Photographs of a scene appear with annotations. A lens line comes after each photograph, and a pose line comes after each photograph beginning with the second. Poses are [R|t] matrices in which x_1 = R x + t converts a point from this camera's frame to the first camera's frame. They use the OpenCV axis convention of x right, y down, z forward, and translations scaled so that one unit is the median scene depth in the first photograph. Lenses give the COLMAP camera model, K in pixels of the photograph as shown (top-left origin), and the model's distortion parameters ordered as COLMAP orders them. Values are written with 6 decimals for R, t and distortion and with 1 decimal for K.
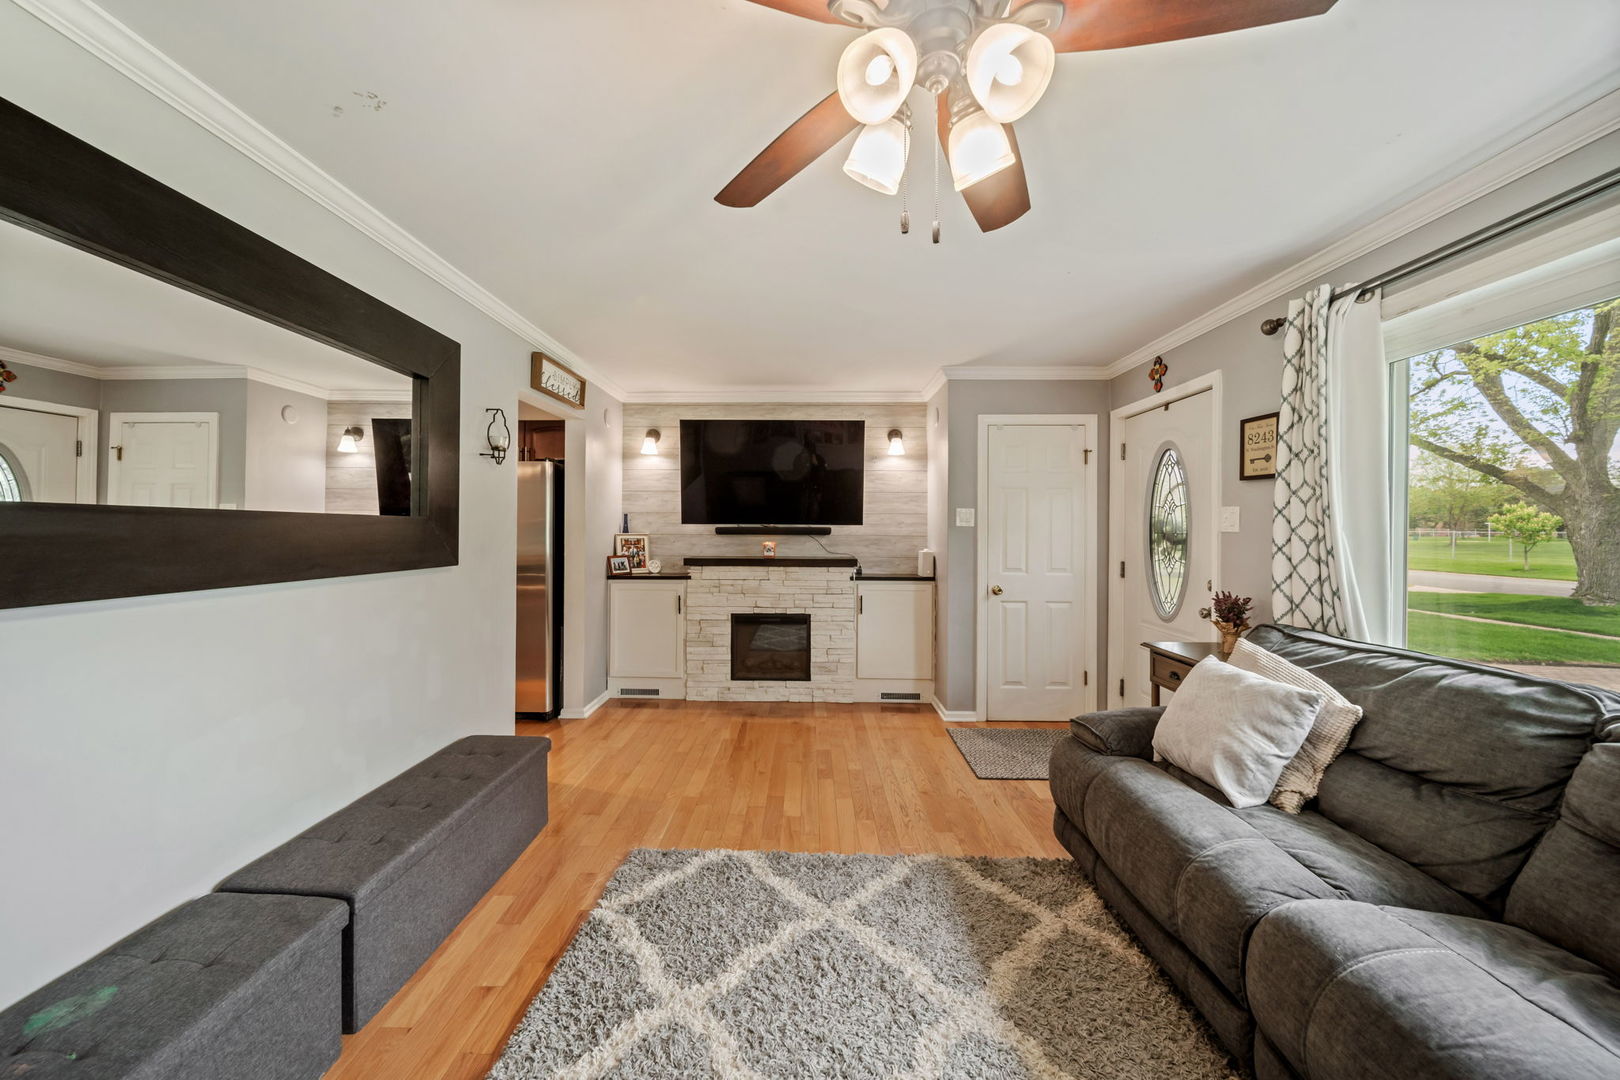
lens RADIAL K [[571.8, 0, 802.7], [0, 571.8, 535.7], [0, 0, 1]] dist [-0.001211, -0.000115]
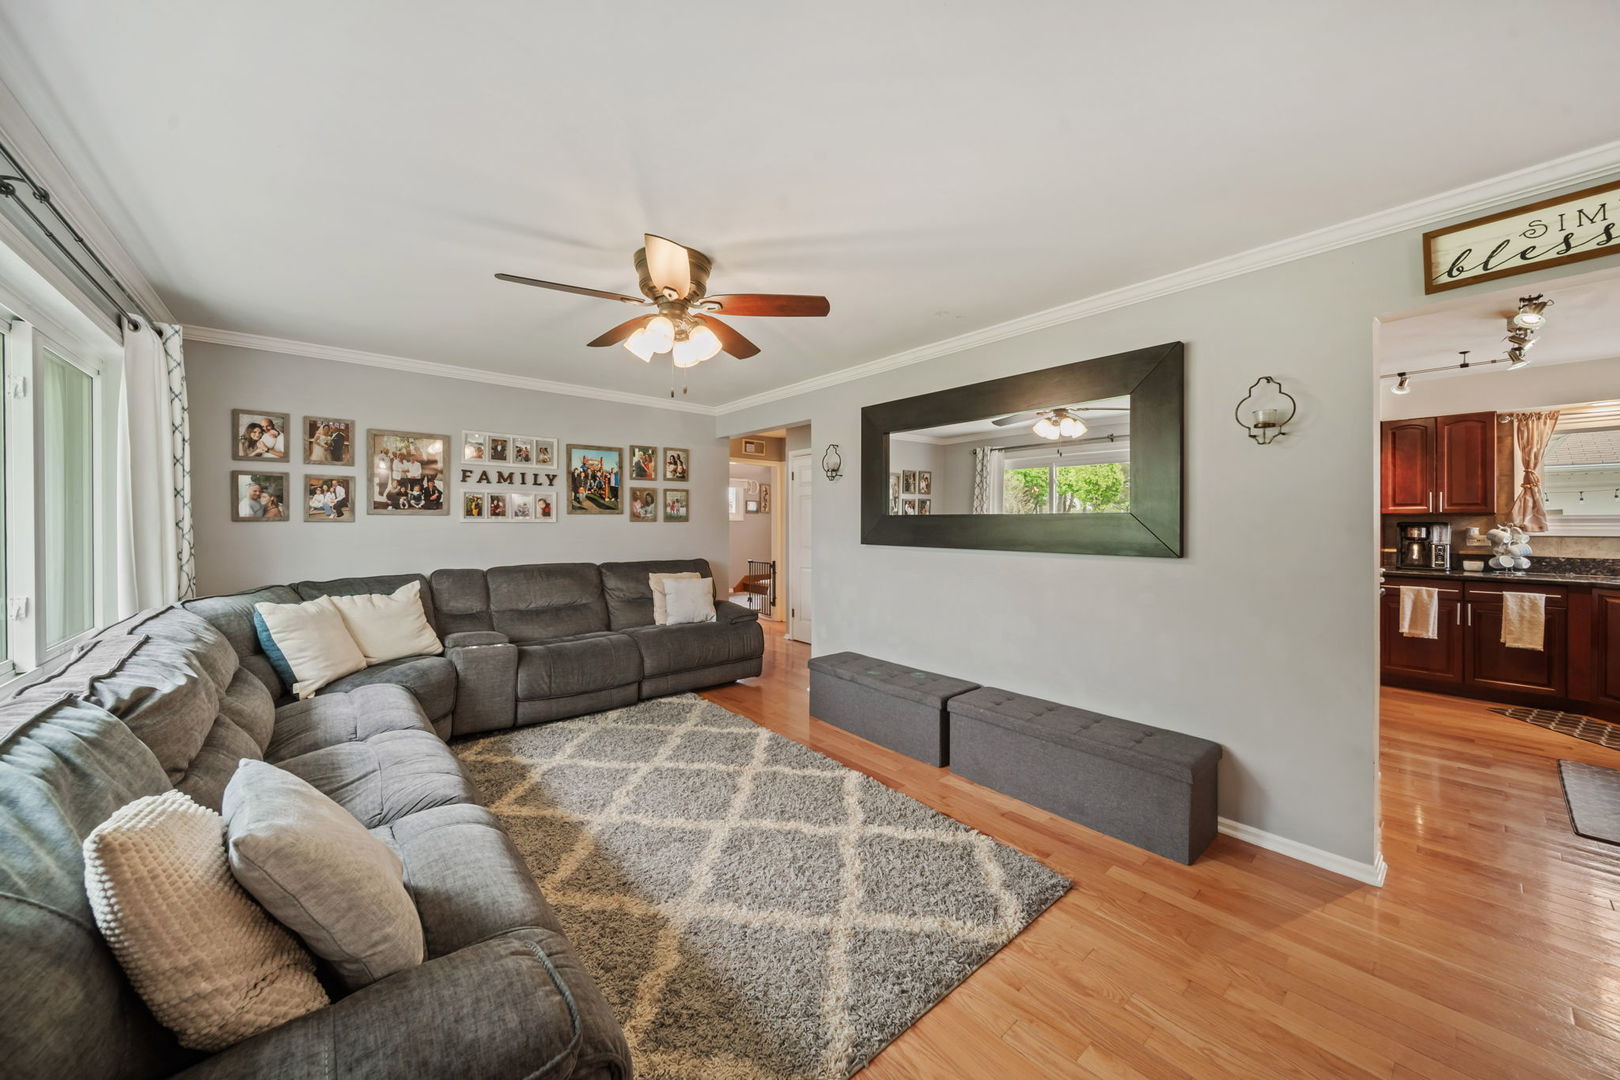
lens RADIAL K [[571.8, 0, 792.2], [0, 571.8, 524.9], [0, 0, 1]] dist [-0.001211, -0.000115]
pose [[-0.766925, -0.001211, -0.641736, 0.703500], [-0.009694, 0.999906, 0.009698, -0.014589], [0.641664, 0.013659, -0.766864, 1.606761]]
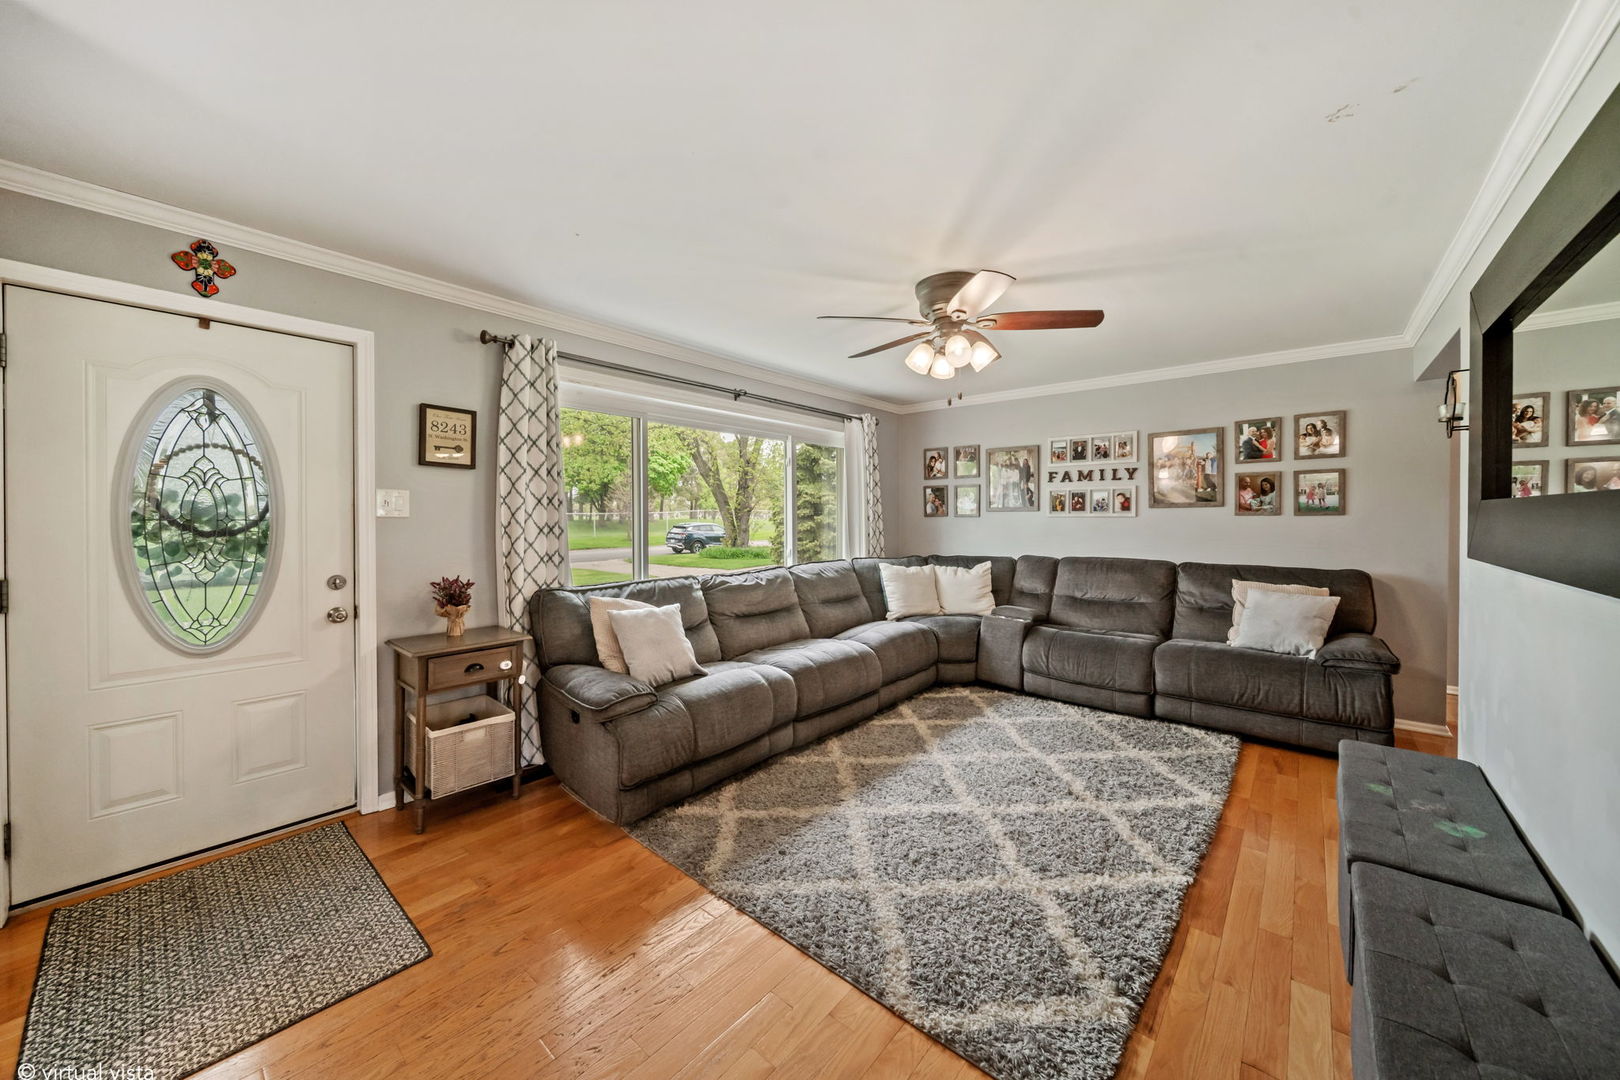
lens RADIAL K [[571.8, 0, 802.2], [0, 571.8, 525.7], [0, 0, 1]] dist [-0.001211, -0.000115]
pose [[-0.759608, -0.011284, 0.650284, -0.501206], [0.004562, 0.999732, 0.022677, -0.014801], [-0.650366, 0.020192, -0.759353, 1.783966]]
